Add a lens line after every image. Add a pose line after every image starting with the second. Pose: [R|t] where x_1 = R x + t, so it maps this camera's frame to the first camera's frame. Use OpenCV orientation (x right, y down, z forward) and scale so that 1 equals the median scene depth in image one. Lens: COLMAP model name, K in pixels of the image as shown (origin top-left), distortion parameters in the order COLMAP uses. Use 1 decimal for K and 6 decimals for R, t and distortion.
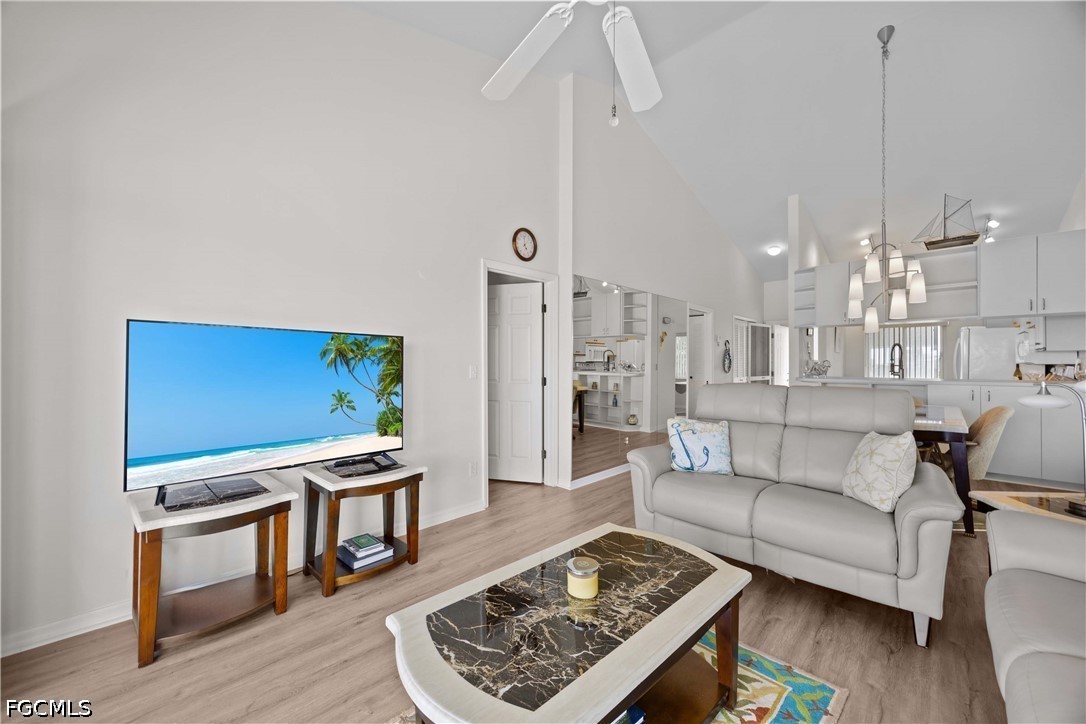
lens RADIAL K [[421.0, 0, 551.6], [0, 421.0, 361.9], [0, 0, 1]] dist [-0.007676, -0.000110]
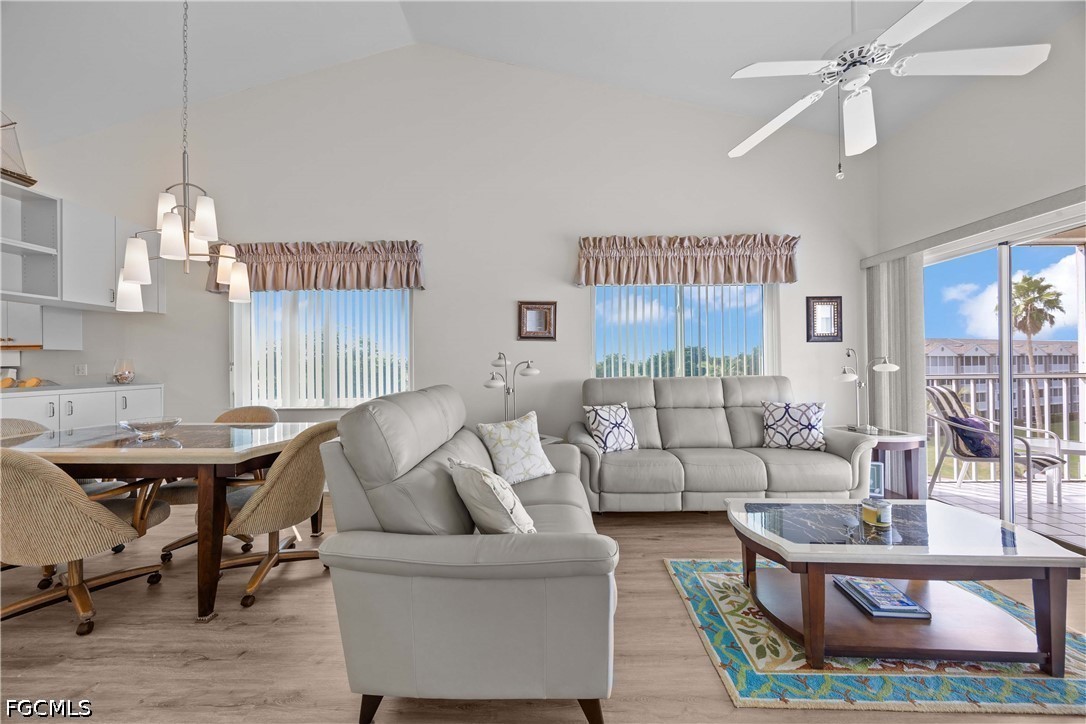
lens RADIAL K [[400.9, 0, 545.1], [0, 400.9, 362.6], [0, 0, 1]] dist [-0.000737, -0.000059]
pose [[-0.682295, 0.007189, 0.731041, -0.134947], [0.006057, 0.999973, -0.004179, 0.022858], [-0.731052, 0.001577, -0.682320, 2.397917]]
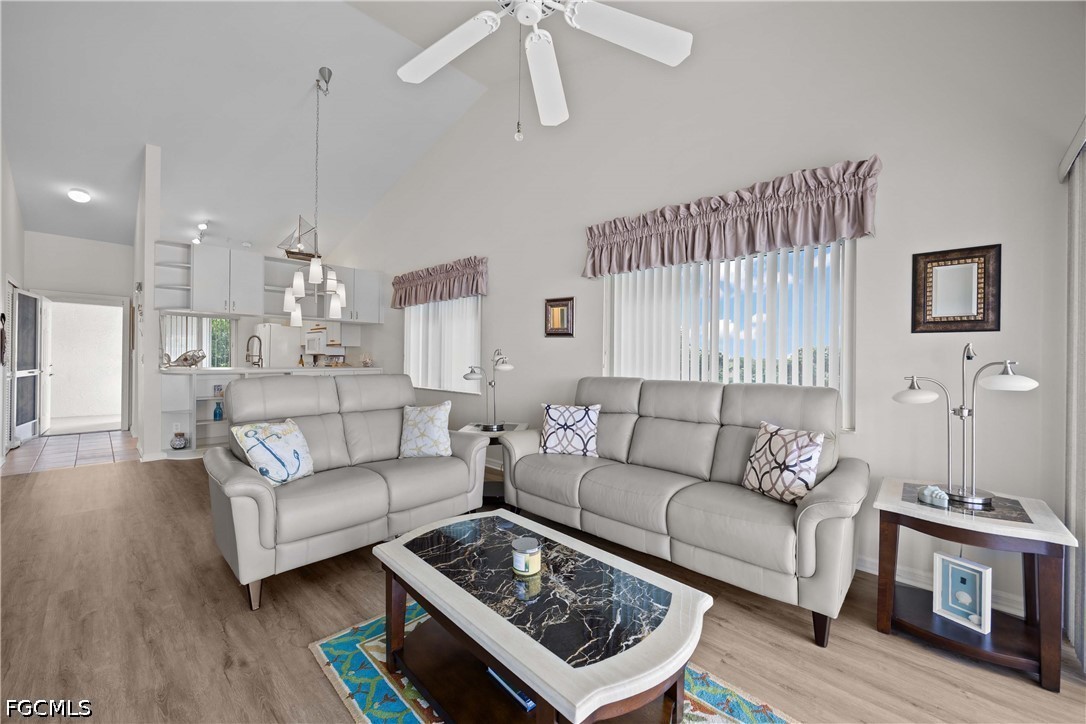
lens RADIAL K [[421.0, 0, 547.5], [0, 421.0, 357.2], [0, 0, 1]] dist [-0.007676, -0.000110]
pose [[-0.016034, 0.000604, 0.999871, -0.897747], [-0.016074, 0.999870, -0.000862, 0.005129], [-0.999742, -0.016085, -0.016022, 0.872307]]
